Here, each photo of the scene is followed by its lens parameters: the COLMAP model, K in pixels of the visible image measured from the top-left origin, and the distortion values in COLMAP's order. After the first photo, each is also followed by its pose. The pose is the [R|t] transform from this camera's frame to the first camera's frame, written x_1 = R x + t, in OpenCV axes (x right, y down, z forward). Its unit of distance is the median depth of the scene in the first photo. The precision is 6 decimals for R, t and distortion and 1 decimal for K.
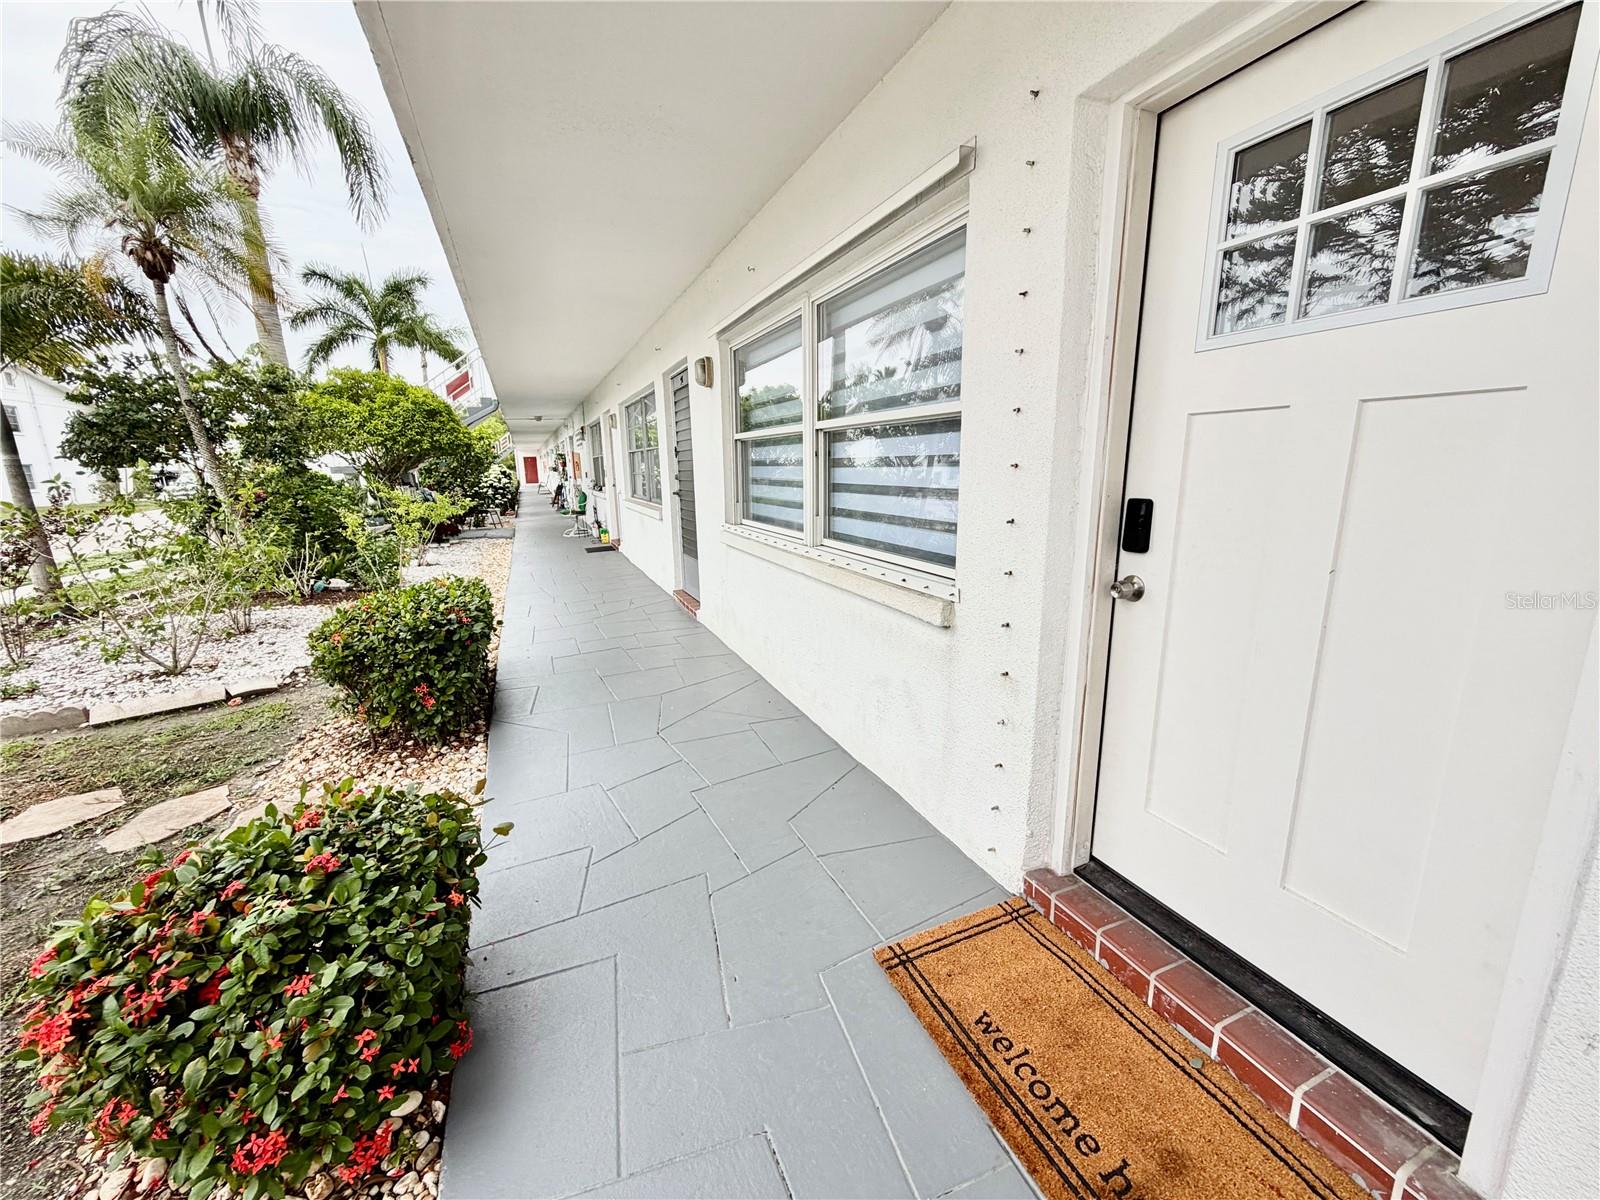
lens RADIAL K [[630.2, 0, 800.0], [0, 630.2, 600.0], [0, 0, 1]] dist [0.000495, -0.000189]
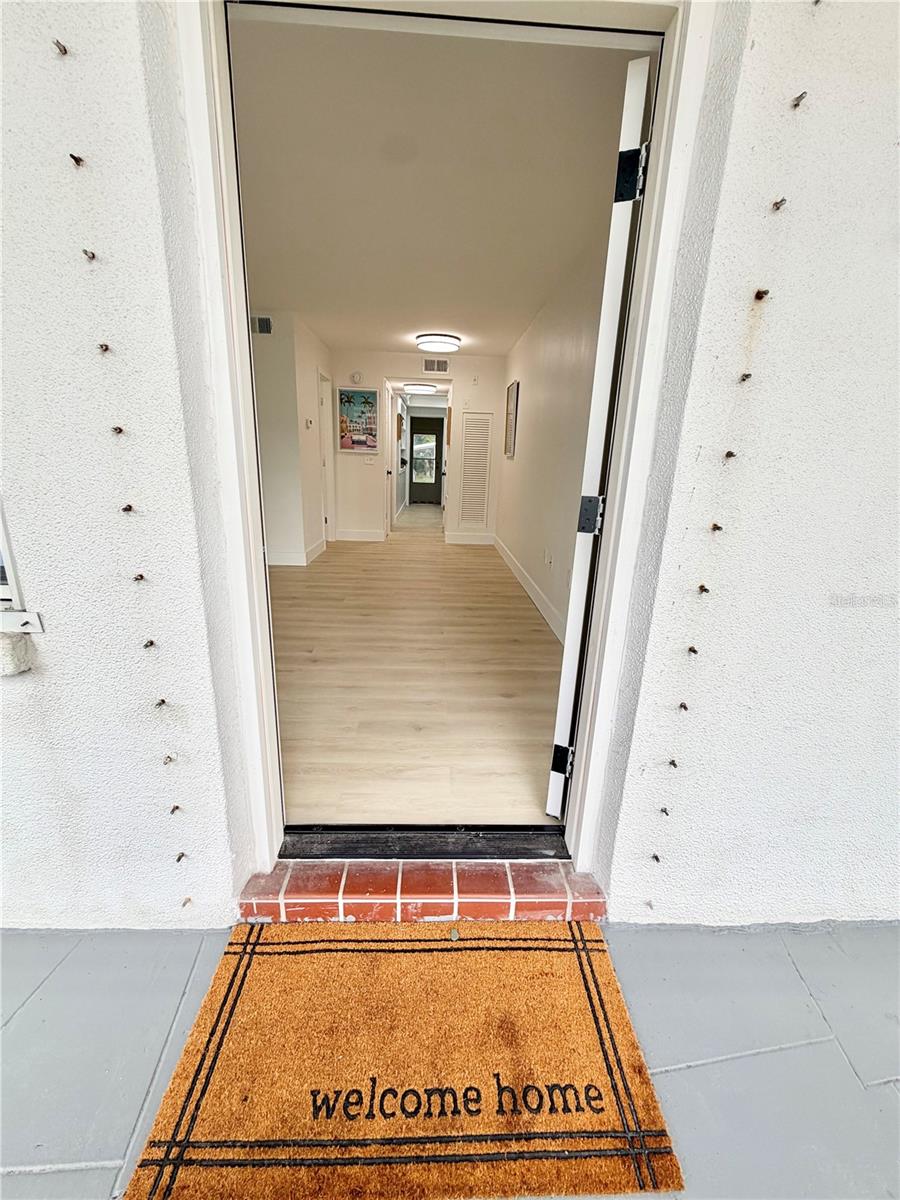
lens RADIAL K [[472.6, 0, 450.0], [0, 472.6, 600.0], [0, 0, 1]] dist [0.000495, -0.000189]
pose [[0.361653, -0.229394, 0.903651, -0.056527], [0.157779, 0.970336, 0.183177, -0.068096], [-0.918865, 0.076331, 0.387118, 0.488700]]
